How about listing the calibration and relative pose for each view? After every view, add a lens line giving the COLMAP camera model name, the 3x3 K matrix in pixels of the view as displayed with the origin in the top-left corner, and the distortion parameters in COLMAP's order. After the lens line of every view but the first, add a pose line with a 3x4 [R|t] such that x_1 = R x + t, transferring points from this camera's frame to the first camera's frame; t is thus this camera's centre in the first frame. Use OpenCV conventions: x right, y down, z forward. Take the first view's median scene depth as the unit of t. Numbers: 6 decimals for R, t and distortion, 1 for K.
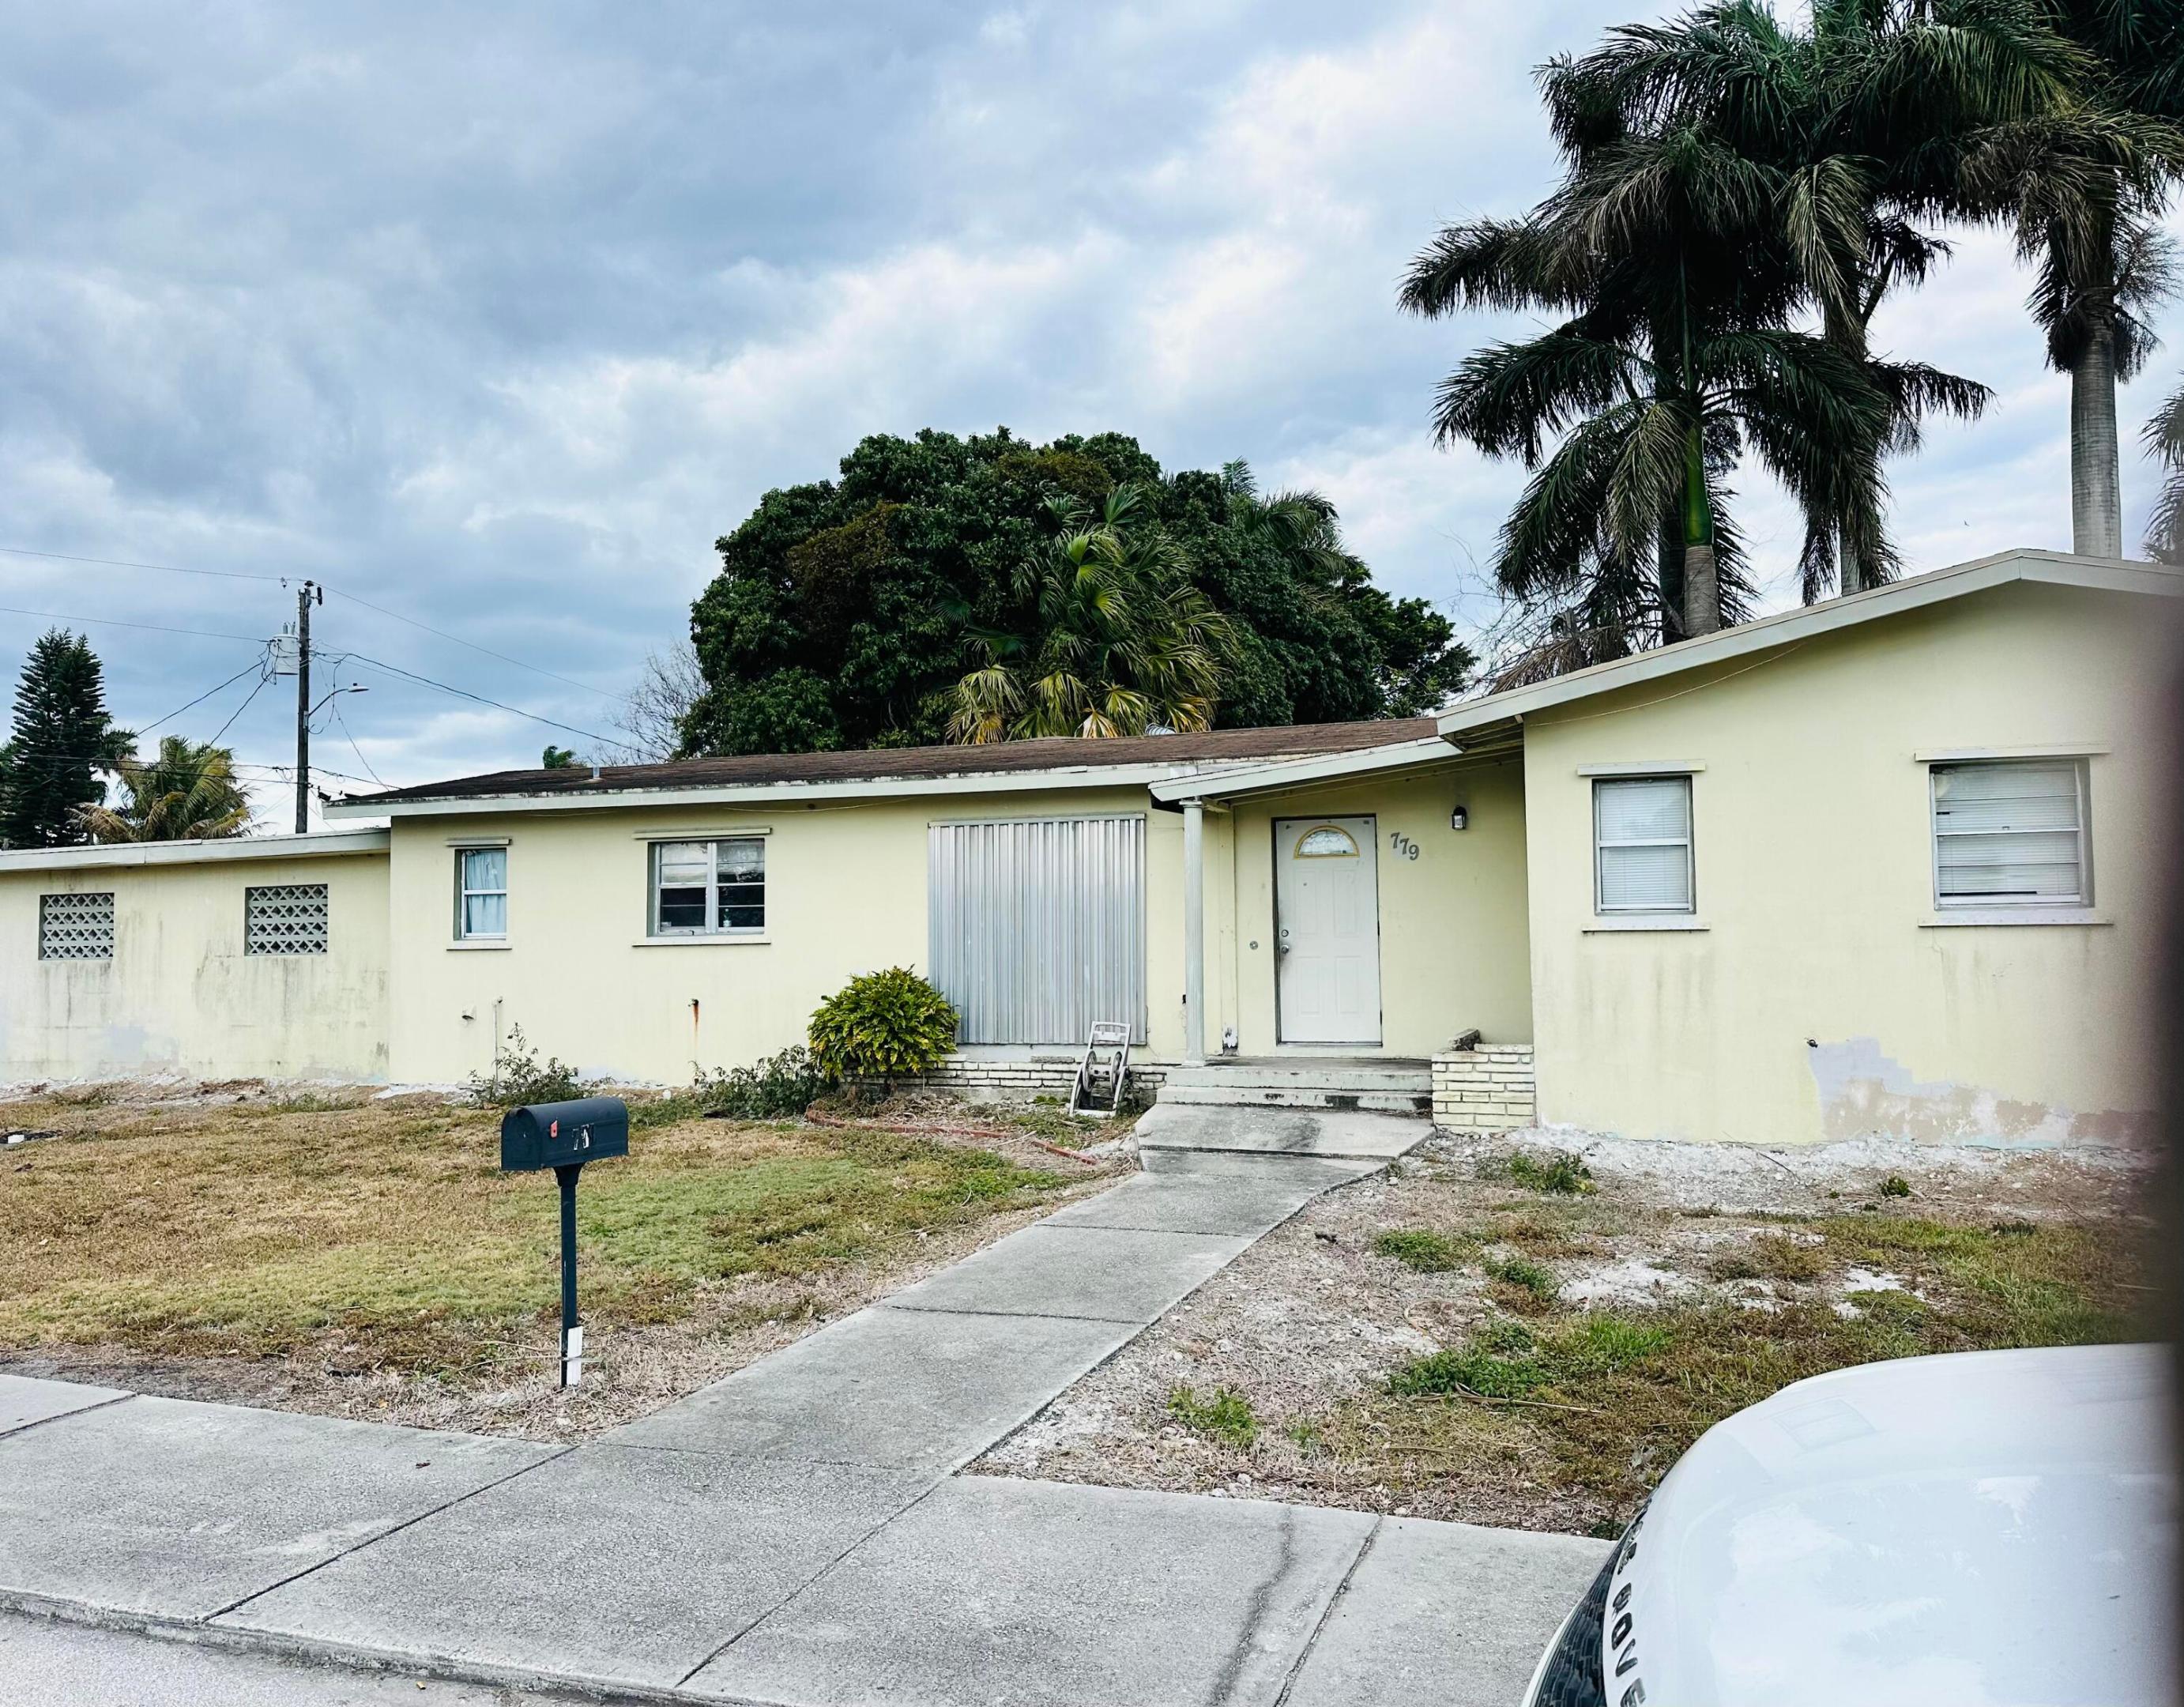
lens RADIAL K [[1671.1, 0, 1092.0], [0, 1671.1, 853.5], [0, 0, 1]] dist [-0.002412, -0.000420]
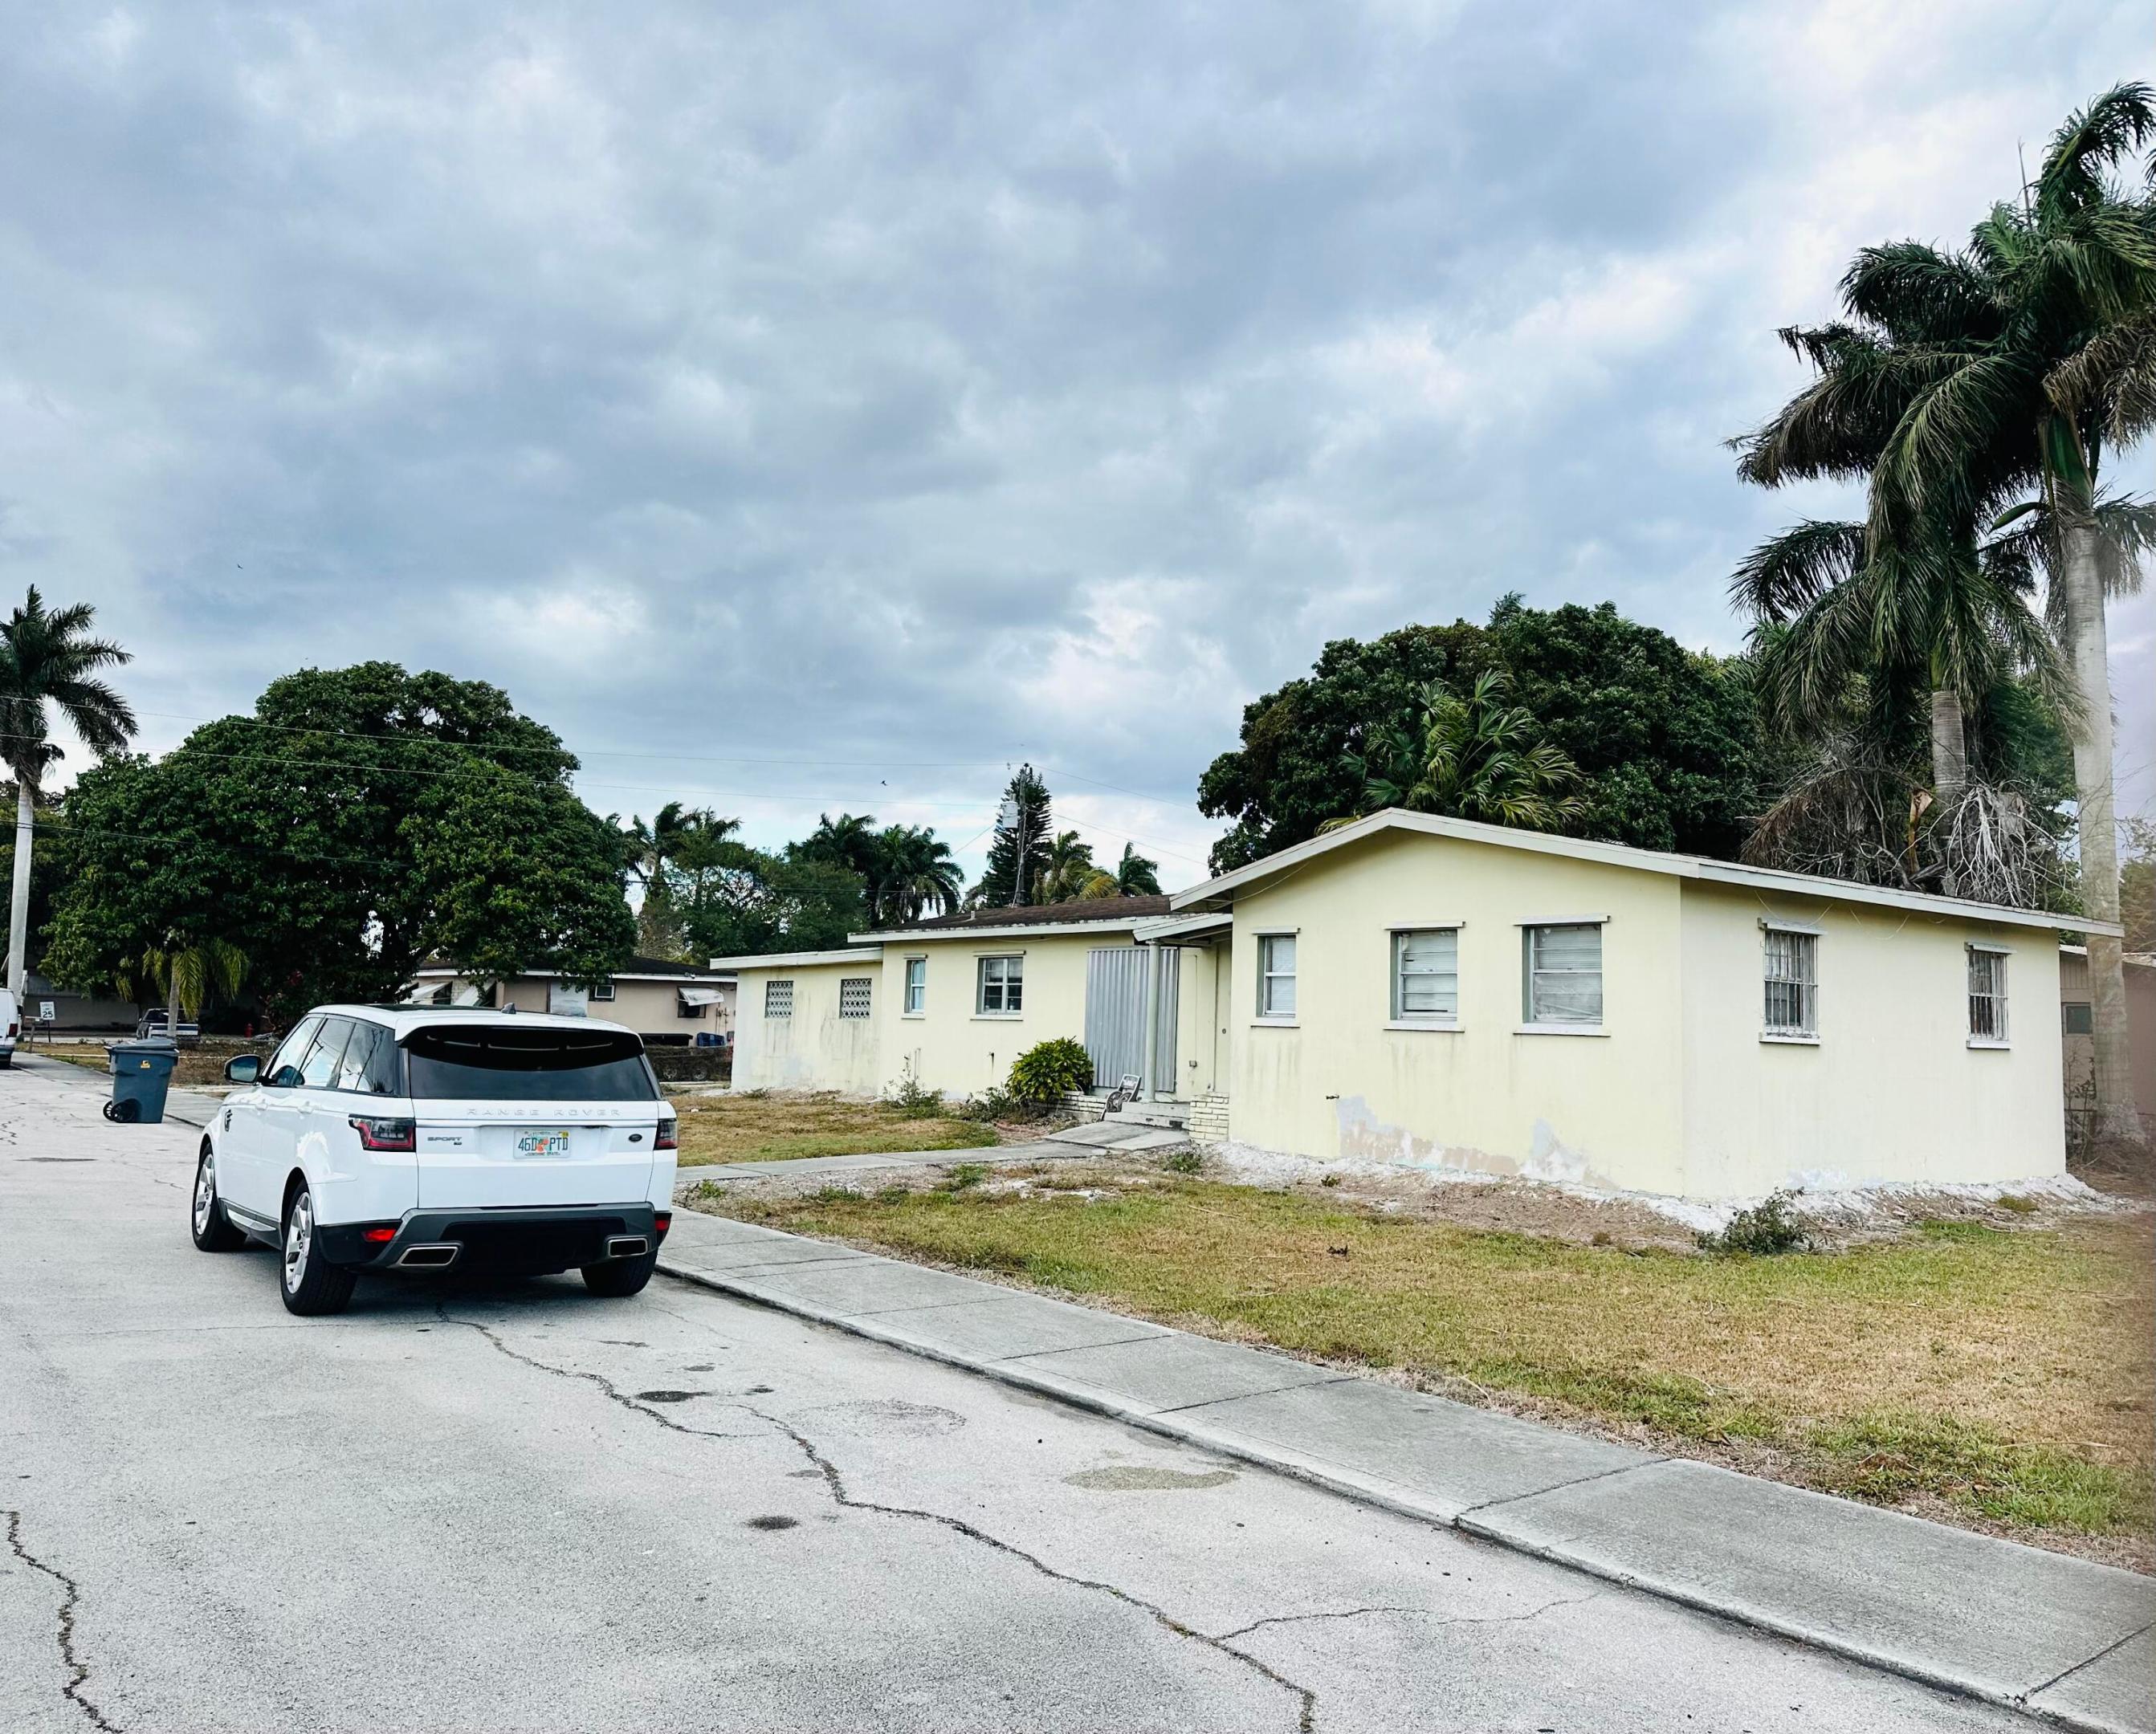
lens RADIAL K [[1549.7, 0, 1050.4], [0, 1549.7, 848.2], [0, 0, 1]] dist [0.003080, -0.052323]
pose [[0.843885, -0.027640, -0.535811, 0.555929], [-0.003646, 0.998354, -0.057243, -0.024557], [0.536511, 0.050261, 0.842395, -0.253643]]
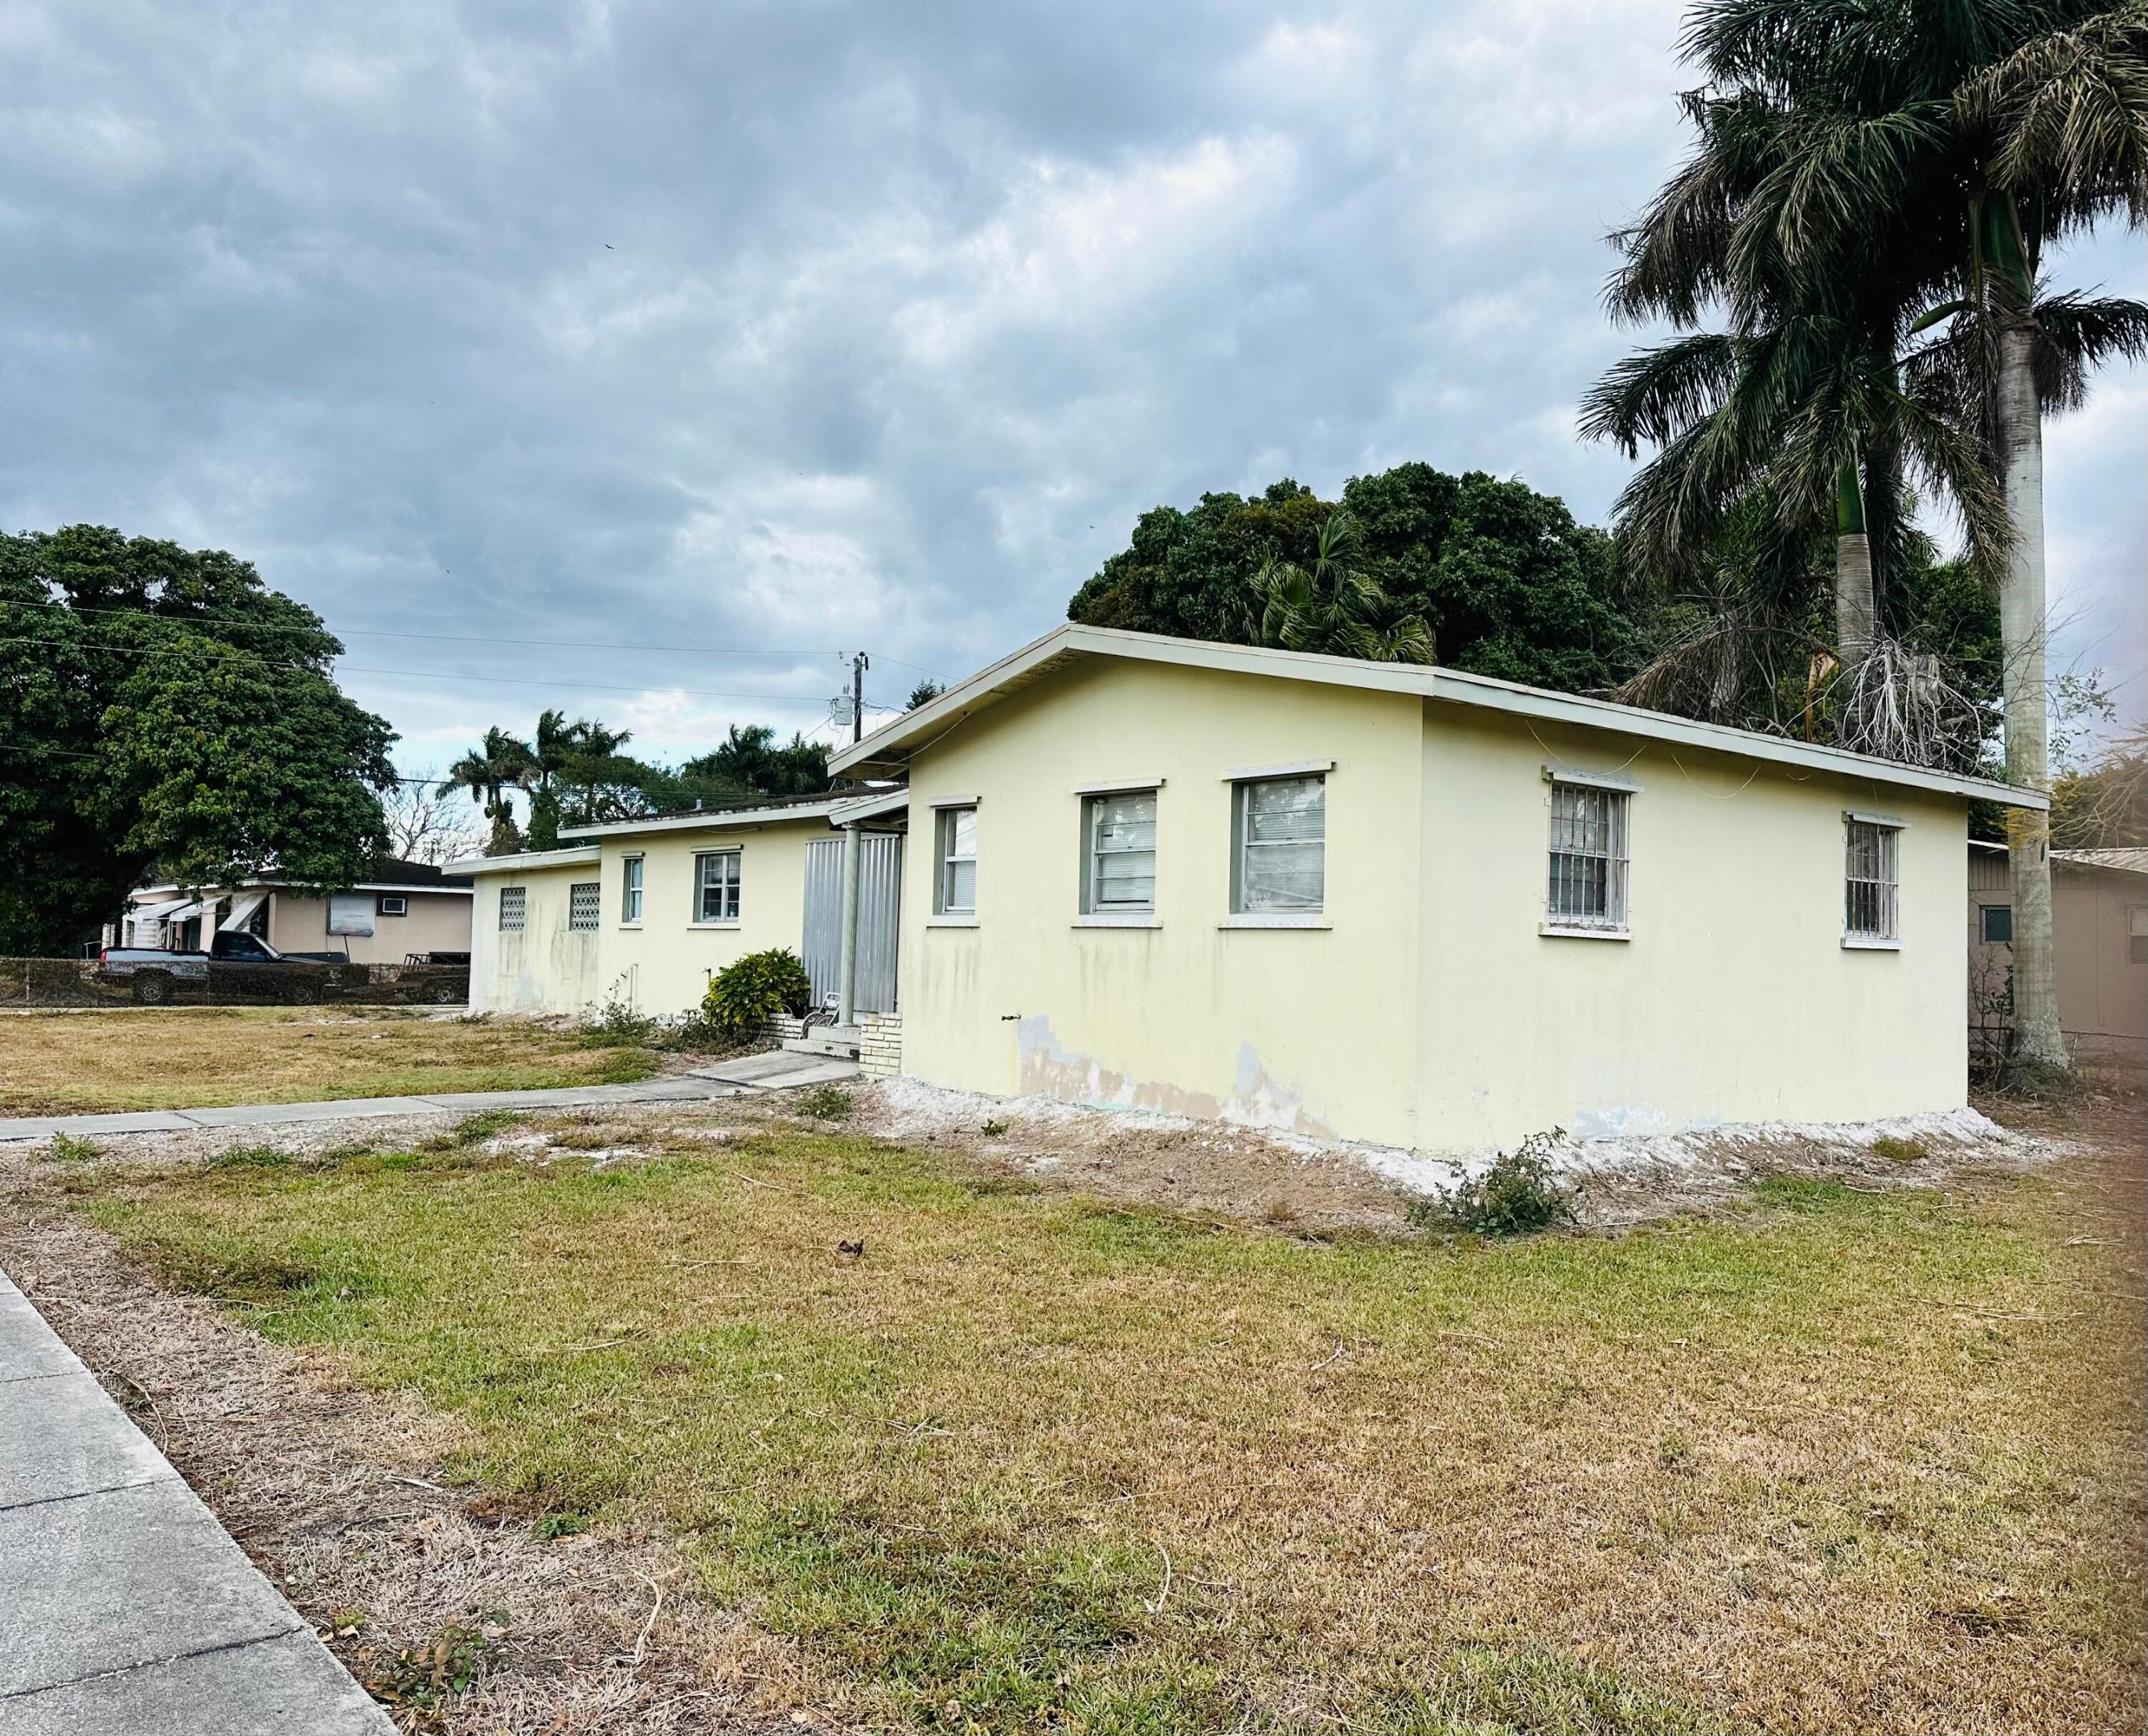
lens RADIAL K [[1587.2, 0, 1074.0], [0, 1587.2, 868.0], [0, 0, 1]] dist [0.067741, -0.133188]
pose [[0.873284, 0.002161, -0.487206, 0.571648], [0.000833, 0.999982, 0.005927, -0.003108], [0.487211, -0.005582, 0.873267, -0.010367]]
